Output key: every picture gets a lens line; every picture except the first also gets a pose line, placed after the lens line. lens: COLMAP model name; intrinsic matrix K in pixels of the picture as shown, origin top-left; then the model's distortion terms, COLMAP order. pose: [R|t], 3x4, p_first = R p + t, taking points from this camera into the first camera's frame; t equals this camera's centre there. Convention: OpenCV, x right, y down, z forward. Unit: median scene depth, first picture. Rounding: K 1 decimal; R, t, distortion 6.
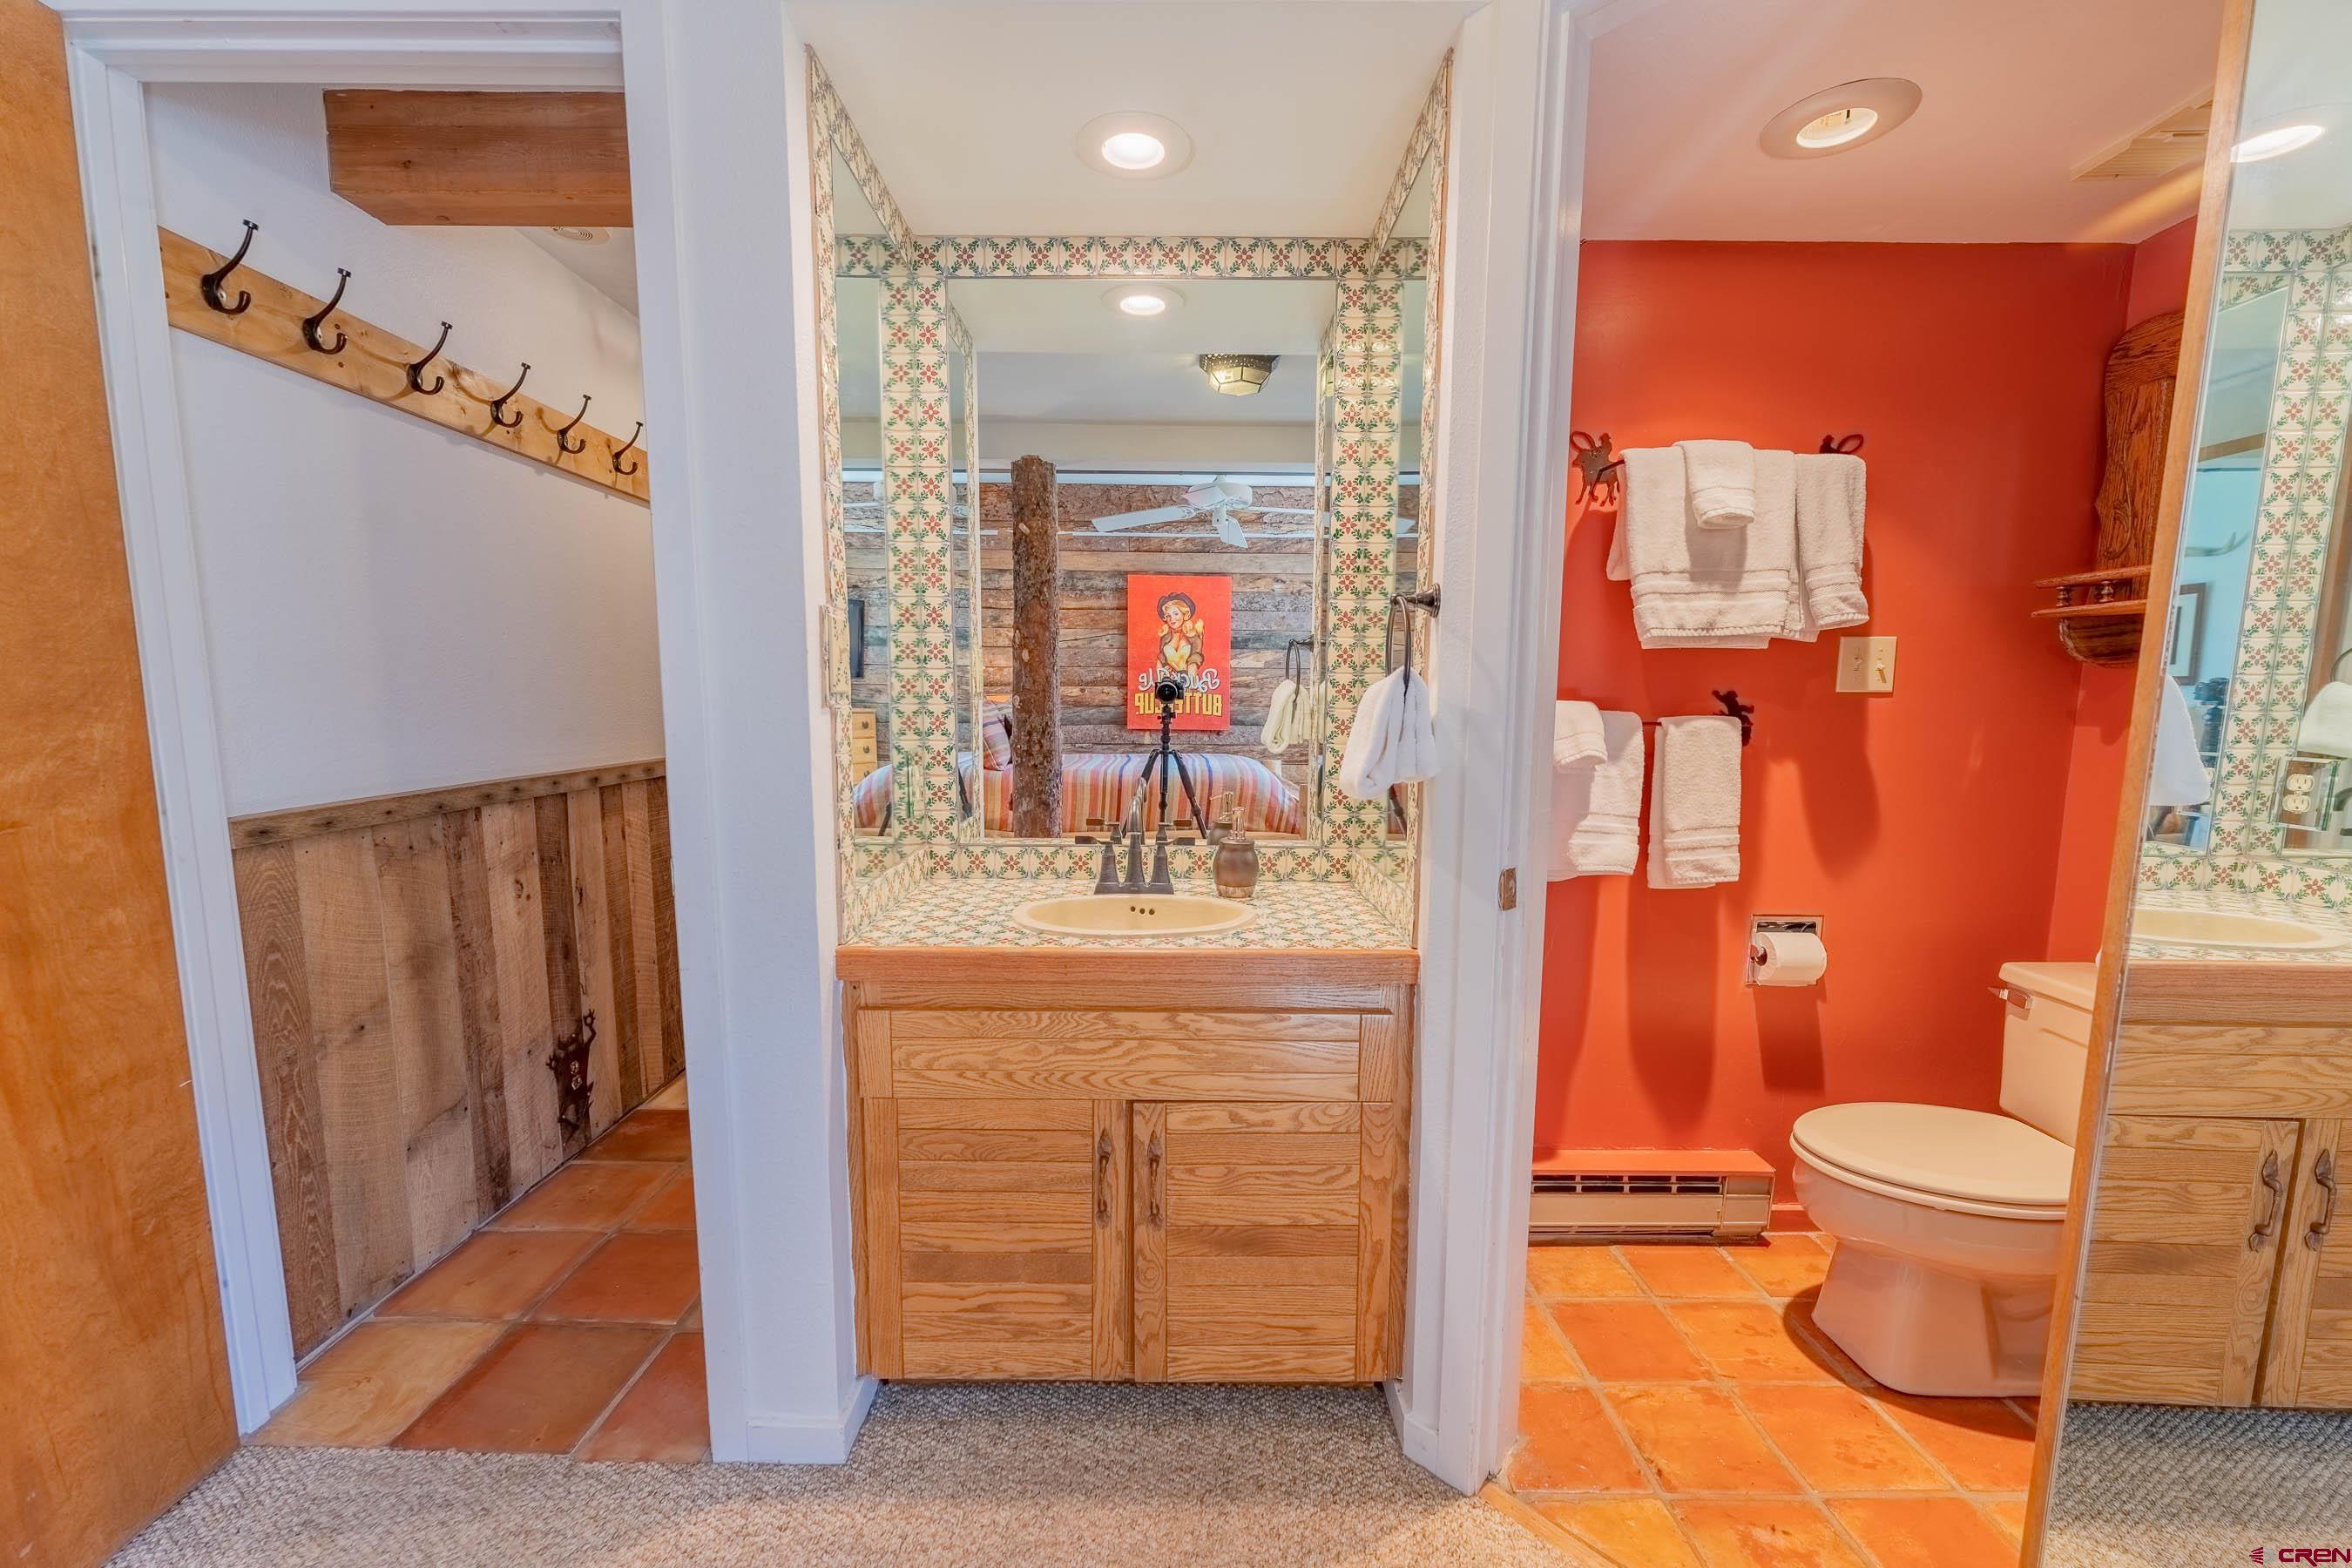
lens RADIAL K [[933.7, 0, 1170.1], [0, 933.7, 802.7], [0, 0, 1]] dist [0.001101, -0.000534]
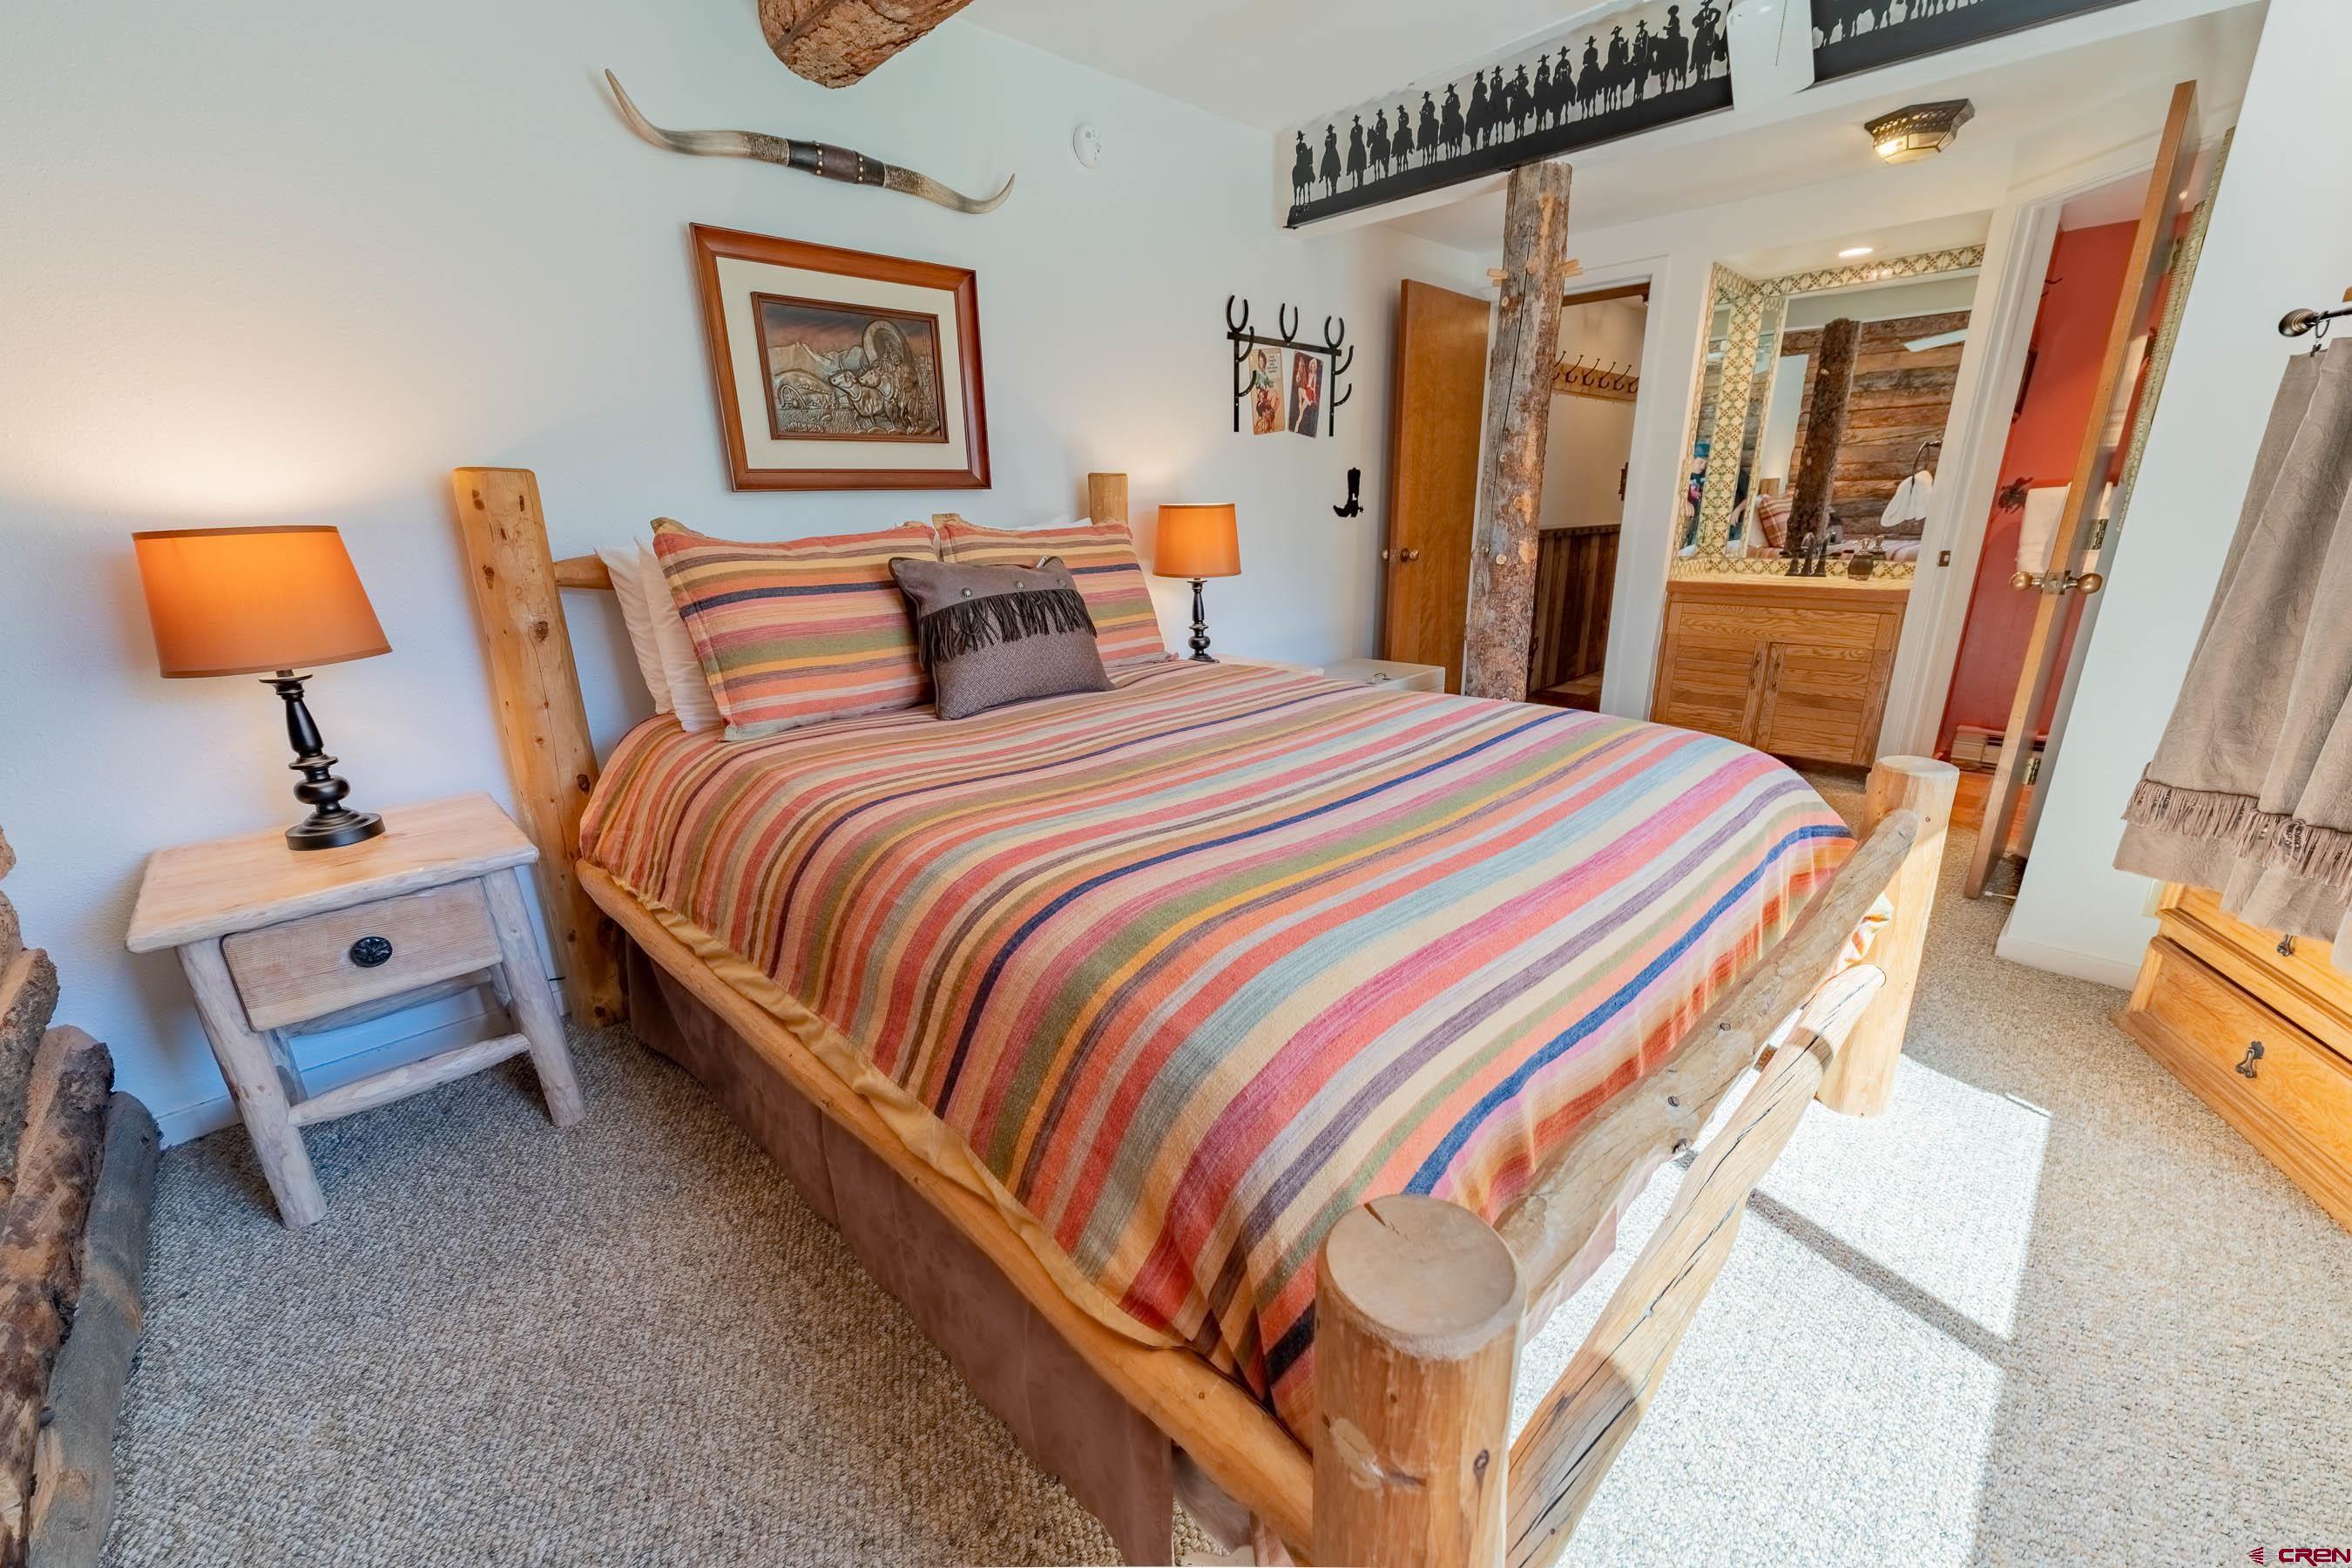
lens RADIAL K [[933.7, 0, 1171.5], [0, 933.7, 797.2], [0, 0, 1]] dist [0.001101, -0.000534]
pose [[0.703531, 0.199268, -0.682155, 0.539982], [-0.062901, 0.973577, 0.219525, 0.216063], [0.707875, -0.111535, 0.697476, -1.756238]]
